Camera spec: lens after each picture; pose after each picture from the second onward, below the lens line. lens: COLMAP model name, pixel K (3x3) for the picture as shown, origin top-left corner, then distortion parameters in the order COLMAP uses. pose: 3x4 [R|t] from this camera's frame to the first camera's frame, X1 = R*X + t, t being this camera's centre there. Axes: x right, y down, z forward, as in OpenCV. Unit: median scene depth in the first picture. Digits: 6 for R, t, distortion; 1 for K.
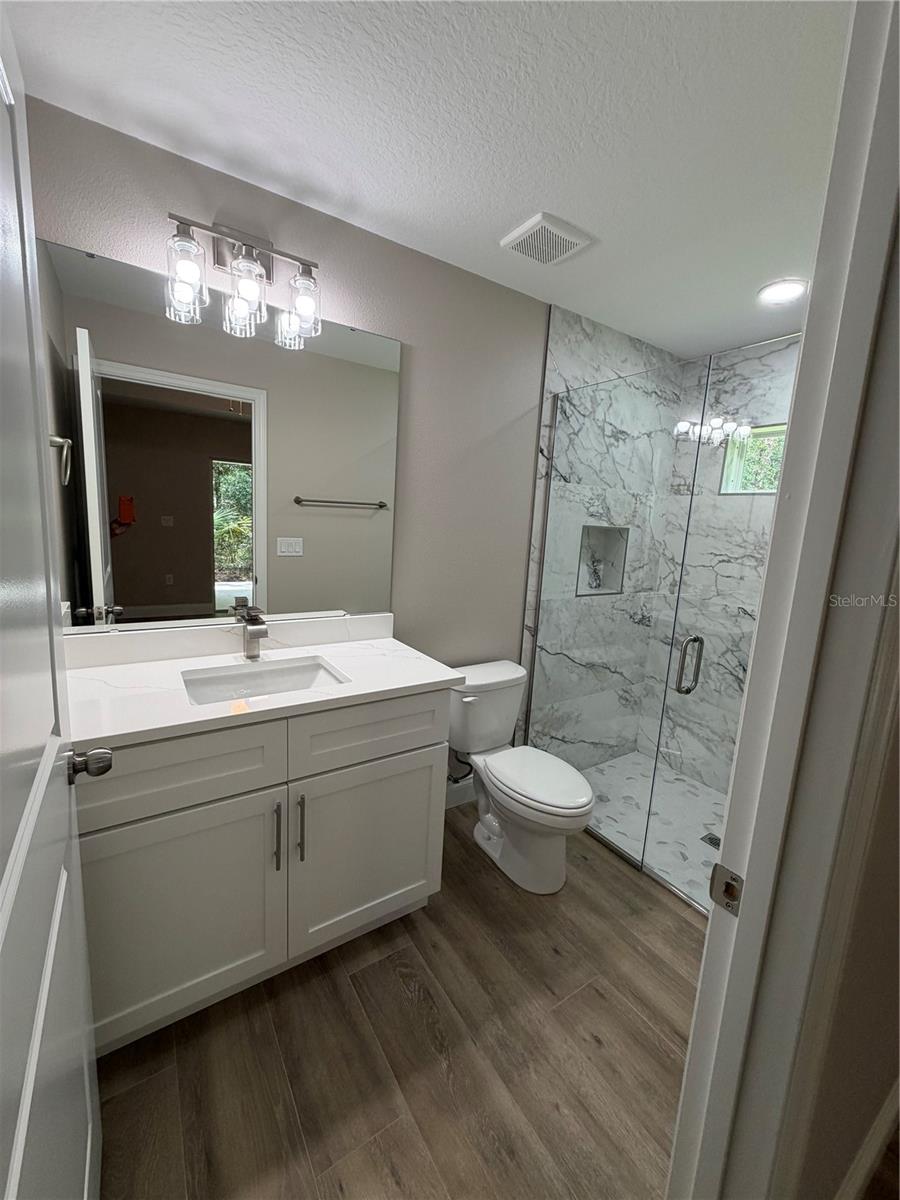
lens RADIAL K [[478.1, 0, 450.9], [0, 478.1, 598.3], [0, 0, 1]] dist [0.001124, 0.000110]
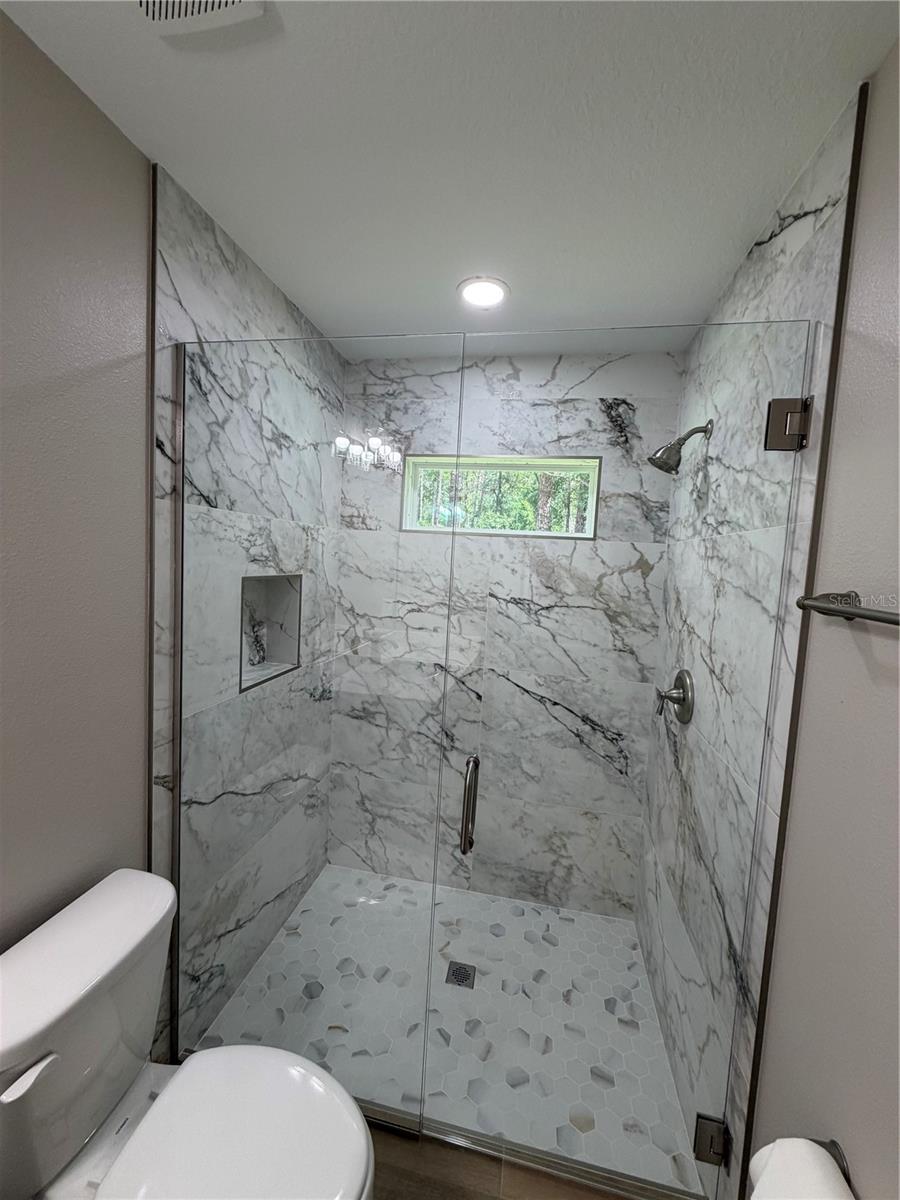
lens RADIAL K [[478.1, 0, 448.7], [0, 478.1, 596.9], [0, 0, 1]] dist [0.001124, 0.000110]
pose [[0.704760, -0.074406, 0.705533, 0.027816], [0.100408, 0.994936, 0.004628, -0.101460], [-0.702305, 0.067580, 0.708661, 0.372874]]
